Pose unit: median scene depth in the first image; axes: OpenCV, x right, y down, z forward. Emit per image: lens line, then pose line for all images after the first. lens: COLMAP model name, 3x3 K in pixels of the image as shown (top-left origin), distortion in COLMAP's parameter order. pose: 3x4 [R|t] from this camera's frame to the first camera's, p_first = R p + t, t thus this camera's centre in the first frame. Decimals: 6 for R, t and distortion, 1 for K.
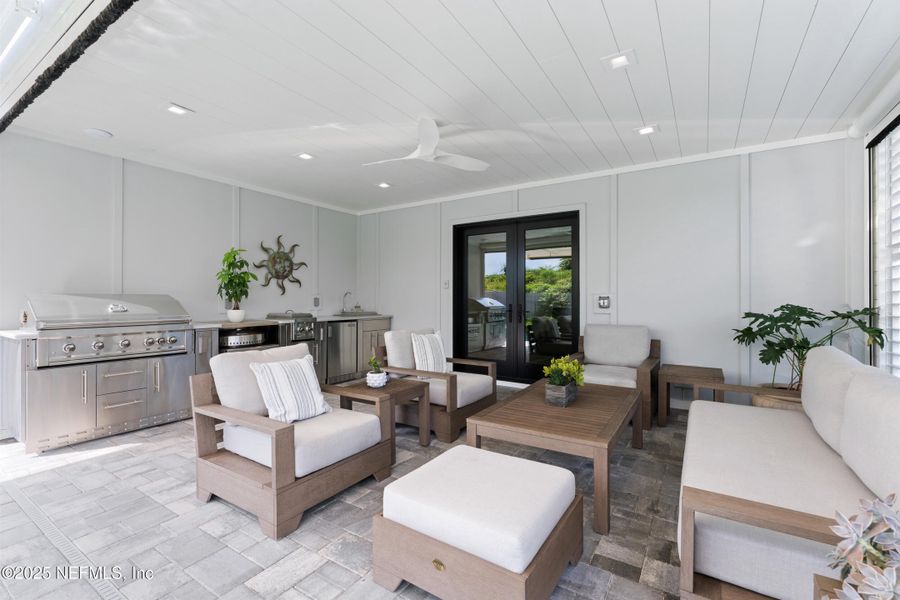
lens RADIAL K [[398.7, 0, 448.0], [0, 398.7, 298.2], [0, 0, 1]] dist [0.002502, 0.000294]
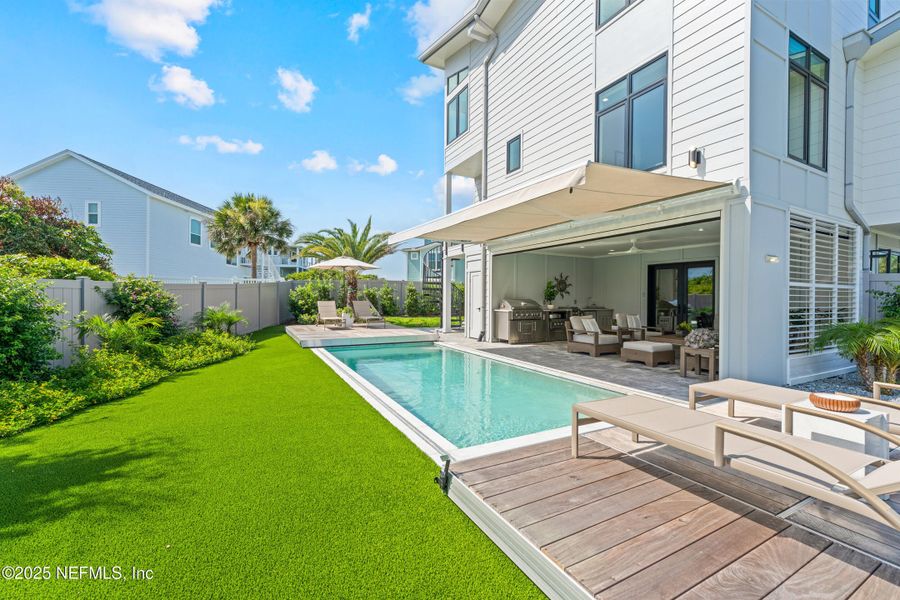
lens RADIAL K [[374.2, 0, 450.0], [0, 374.2, 300.0], [0, 0, 1]] dist [0.020652, -0.000116]
pose [[0.876400, 0.009425, -0.481492, 0.056735], [-0.006661, 0.999950, 0.007448, -0.012426], [0.481538, -0.003320, 0.876419, -1.212636]]
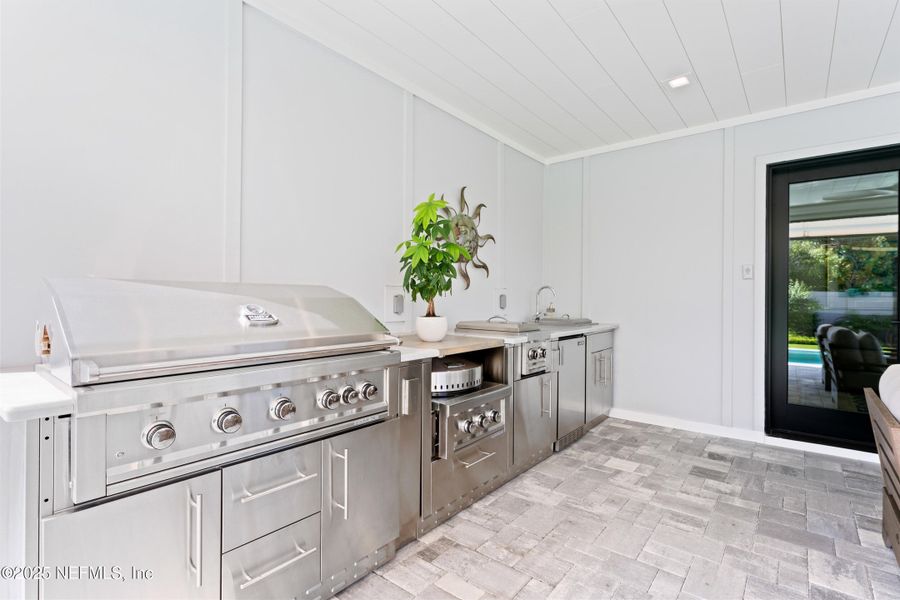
lens RADIAL K [[434.3, 0, 450.0], [0, 434.3, 300.0], [0, 0, 1]] dist [-0.003188, -0.000349]
pose [[0.995211, 0.005891, -0.097573, -0.381104], [-0.005291, 0.999965, 0.006409, 0.002917], [0.097608, -0.005862, 0.995208, 0.376258]]
